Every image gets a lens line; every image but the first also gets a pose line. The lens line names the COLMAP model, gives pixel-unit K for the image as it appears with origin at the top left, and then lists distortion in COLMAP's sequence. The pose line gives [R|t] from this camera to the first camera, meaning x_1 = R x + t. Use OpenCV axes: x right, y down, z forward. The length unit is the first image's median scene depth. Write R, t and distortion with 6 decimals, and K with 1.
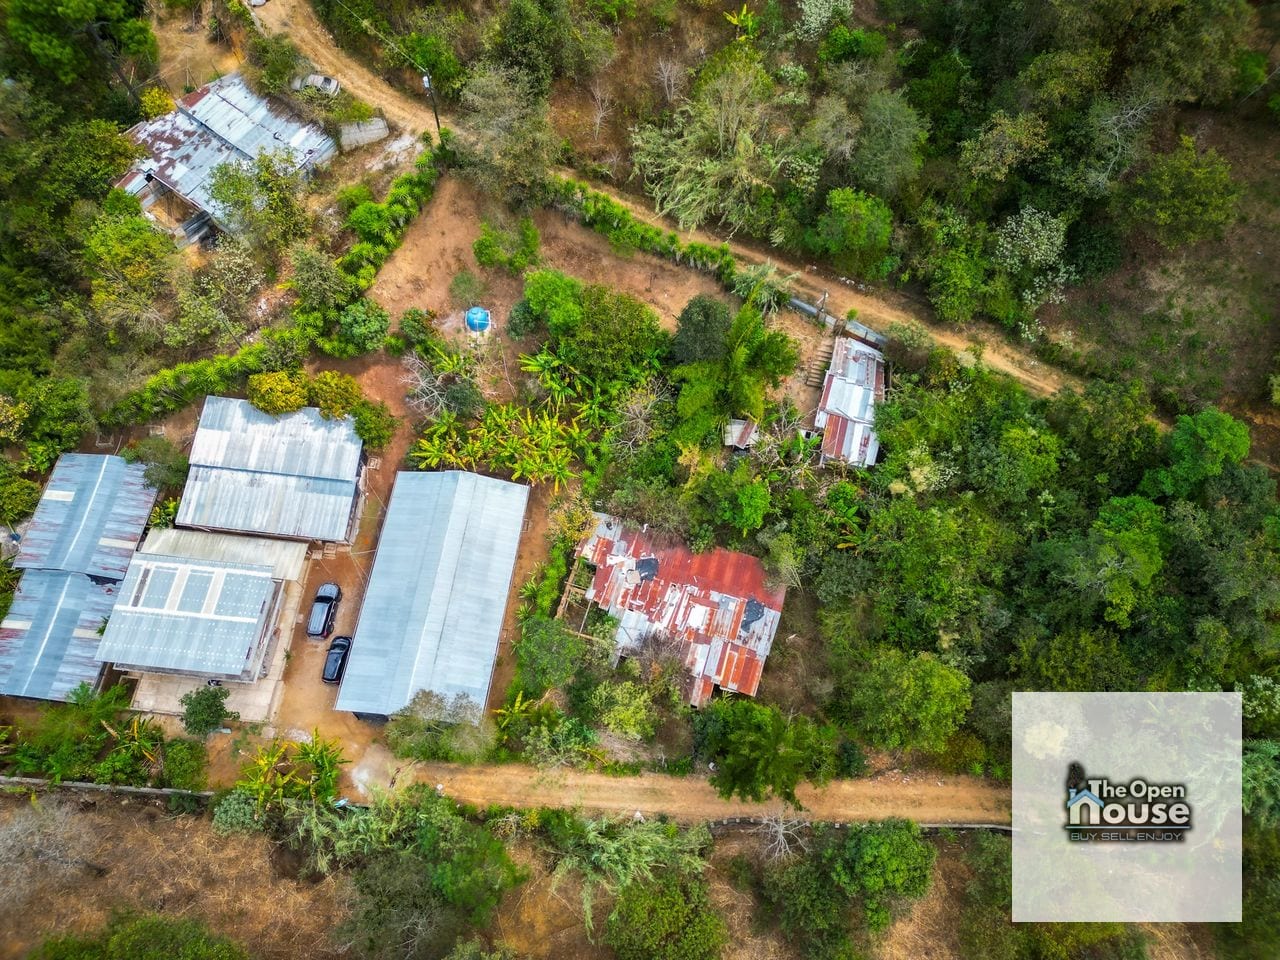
lens RADIAL K [[888.8, 0, 640.0], [0, 888.8, 480.0], [0, 0, 1]] dist [0.092140, -0.098518]
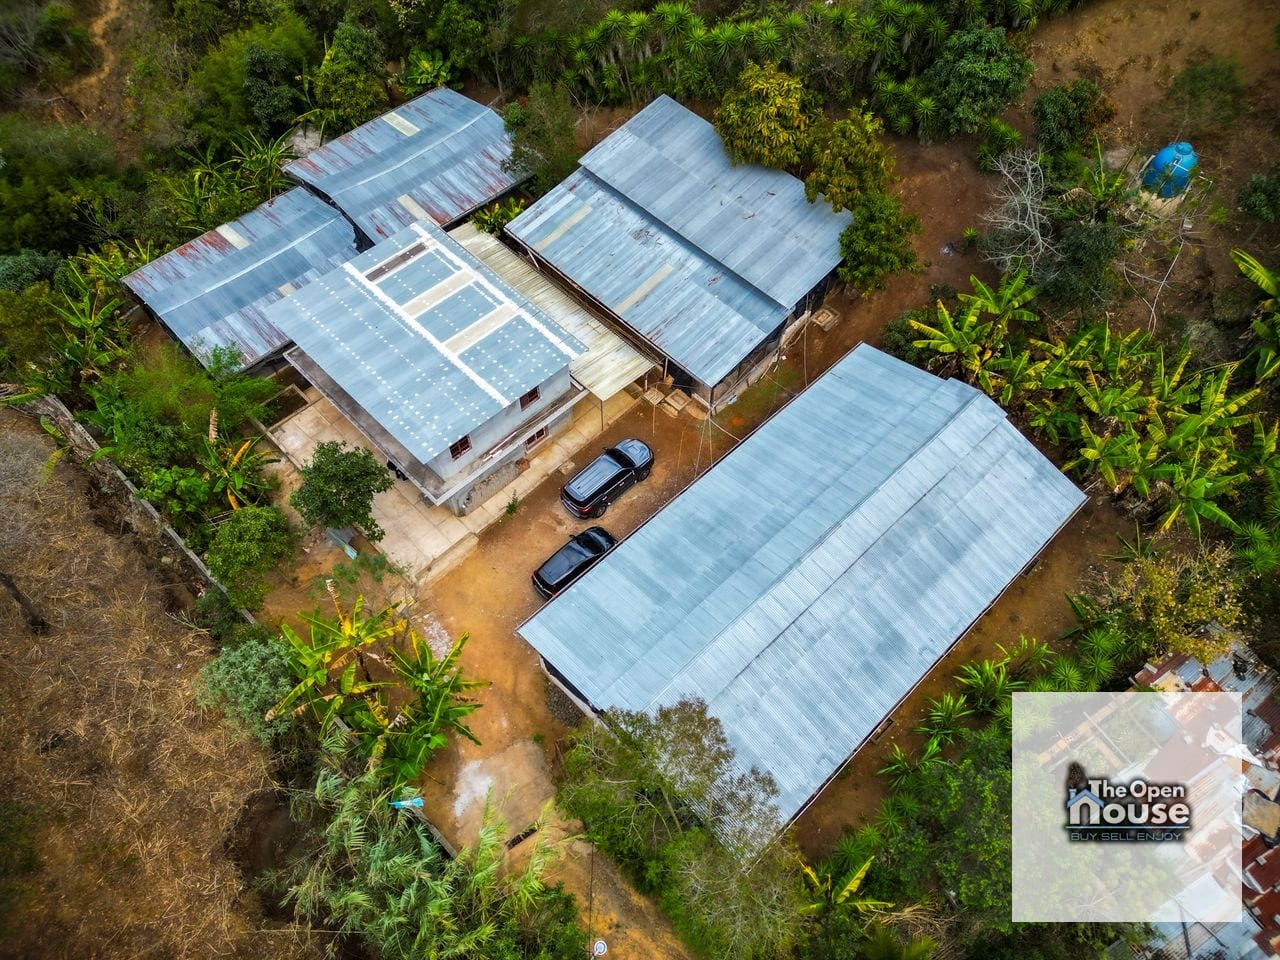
lens RADIAL K [[889.8, 0, 640.0], [0, 889.8, 480.0], [0, 0, 1]] dist [0.059192, -0.039497]
pose [[0.776423, 0.527365, -0.345041, -0.155919], [-0.572446, 0.819145, -0.036147, 0.157882], [0.263576, 0.225583, 0.937891, 0.518301]]
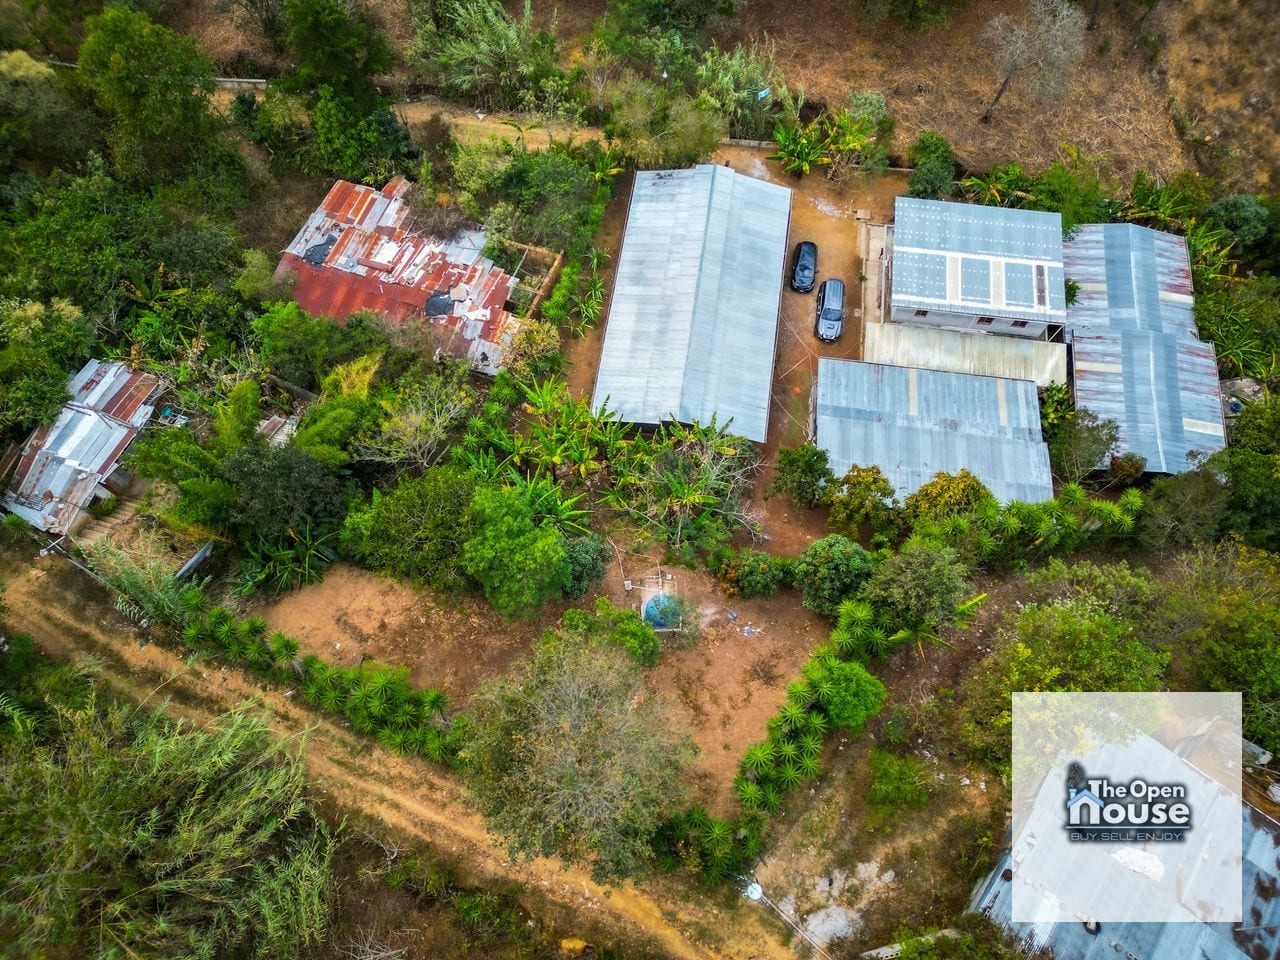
lens RADIAL K [[888.8, 0, 640.0], [0, 888.8, 480.0], [0, 0, 1]] dist [0.092140, -0.098518]
pose [[-0.999300, -0.033534, -0.016591, -0.164249], [0.010330, -0.673495, 0.739119, -0.603495], [-0.035960, 0.738431, 0.673370, 0.560142]]
